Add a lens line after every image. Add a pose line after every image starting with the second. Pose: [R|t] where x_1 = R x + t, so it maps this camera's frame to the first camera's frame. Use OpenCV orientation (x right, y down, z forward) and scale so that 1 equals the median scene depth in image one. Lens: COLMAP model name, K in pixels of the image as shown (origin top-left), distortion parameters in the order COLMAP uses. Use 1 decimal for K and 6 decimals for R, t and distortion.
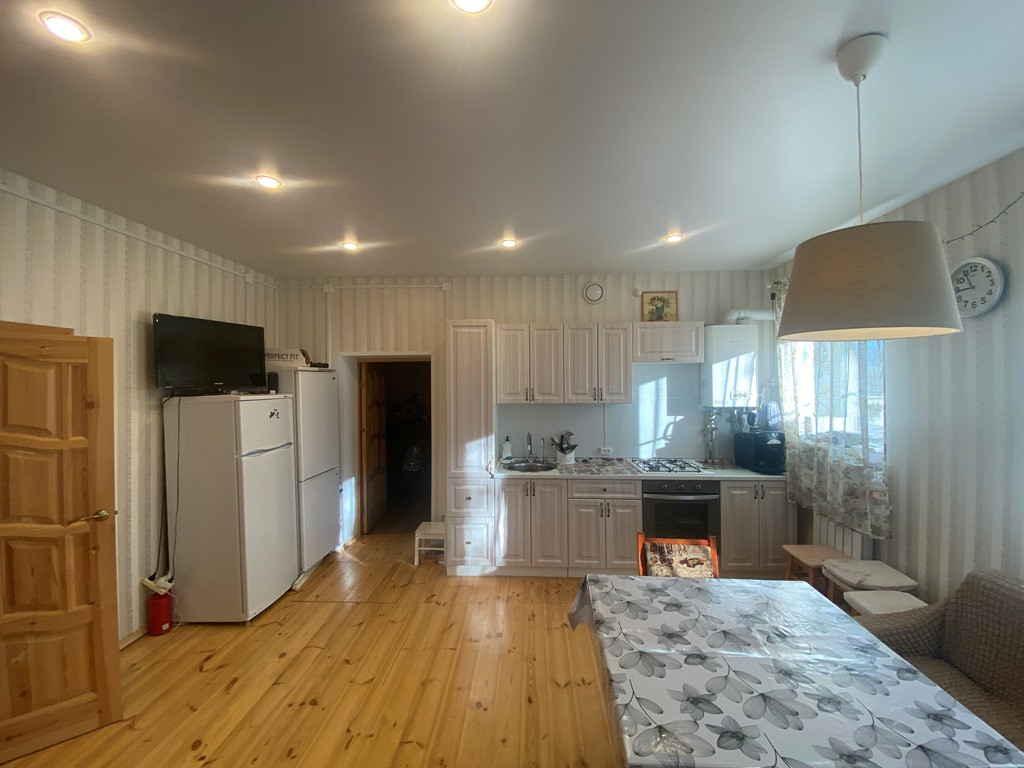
lens RADIAL K [[407.5, 0, 517.2], [0, 407.5, 378.0], [0, 0, 1]] dist [-0.017164, -0.006122]
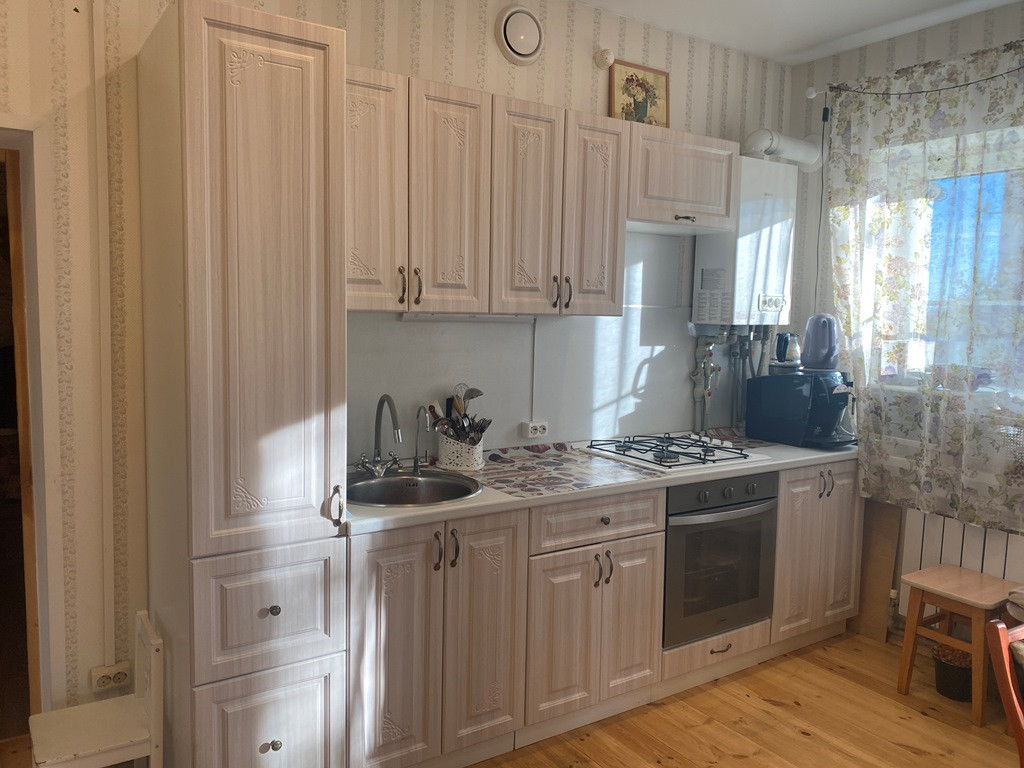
lens RADIAL K [[766.0, 0, 512.1], [0, 766.0, 379.8], [0, 0, 1]] dist [0.038255, -0.041087]
pose [[0.800462, -0.034178, 0.598408, -0.315508], [-0.031593, 0.994579, 0.099065, 0.056408], [-0.598551, -0.098203, 0.795043, 0.438118]]
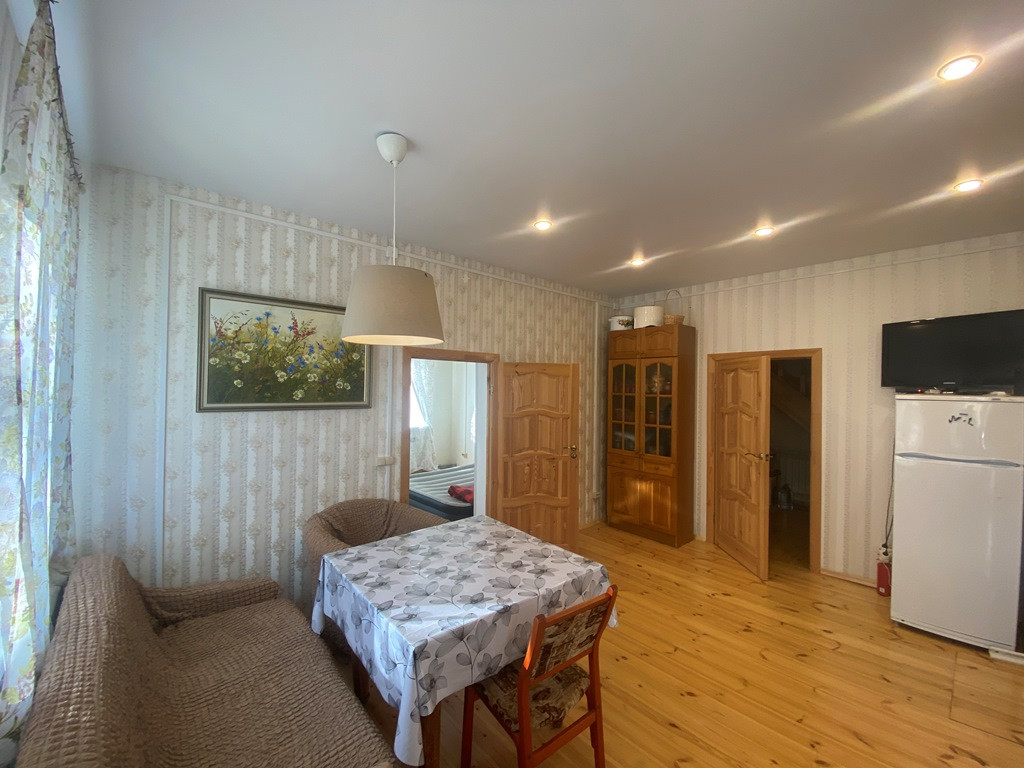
lens RADIAL K [[407.5, 0, 508.6], [0, 407.5, 381.1], [0, 0, 1]] dist [-0.017164, -0.006122]
pose [[-0.720165, -0.011858, -0.693701, 0.569748], [-0.000060, 0.999855, -0.017029, 0.022837], [0.693803, -0.012222, -0.720061, 0.851291]]
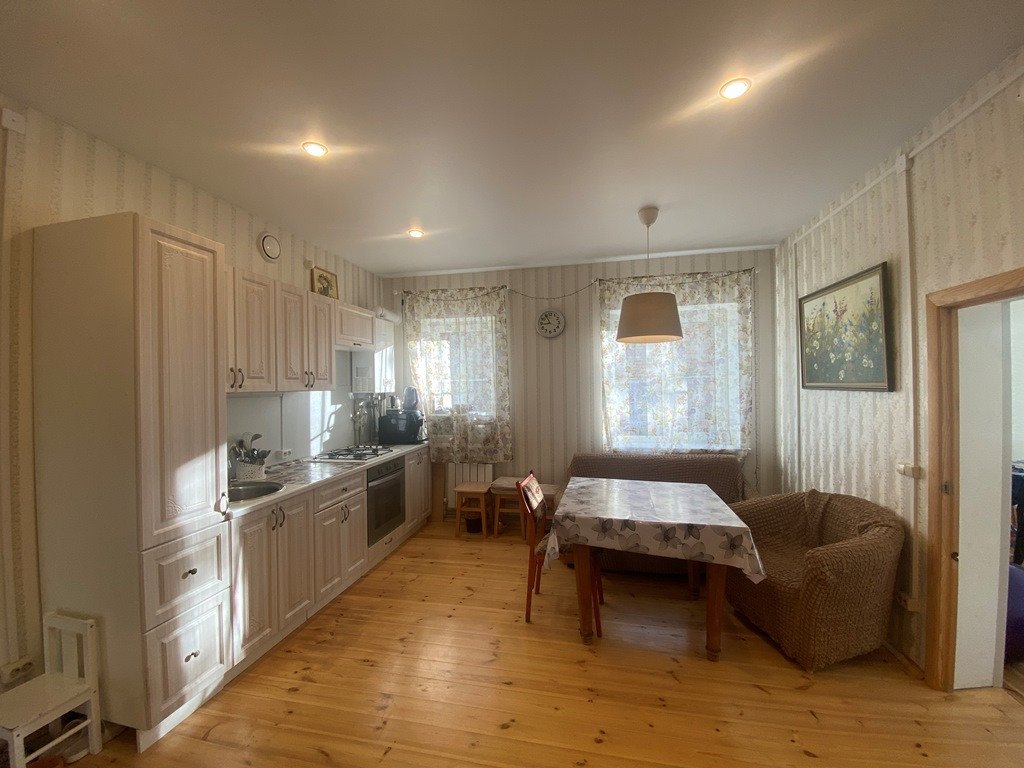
lens RADIAL K [[407.5, 0, 518.8], [0, 407.5, 385.2], [0, 0, 1]] dist [-0.017164, -0.006122]
pose [[0.131301, 0.002324, 0.991340, -0.567644], [0.001724, 0.999995, -0.002573, 0.057235], [-0.991341, 0.002047, 0.131296, 0.512232]]
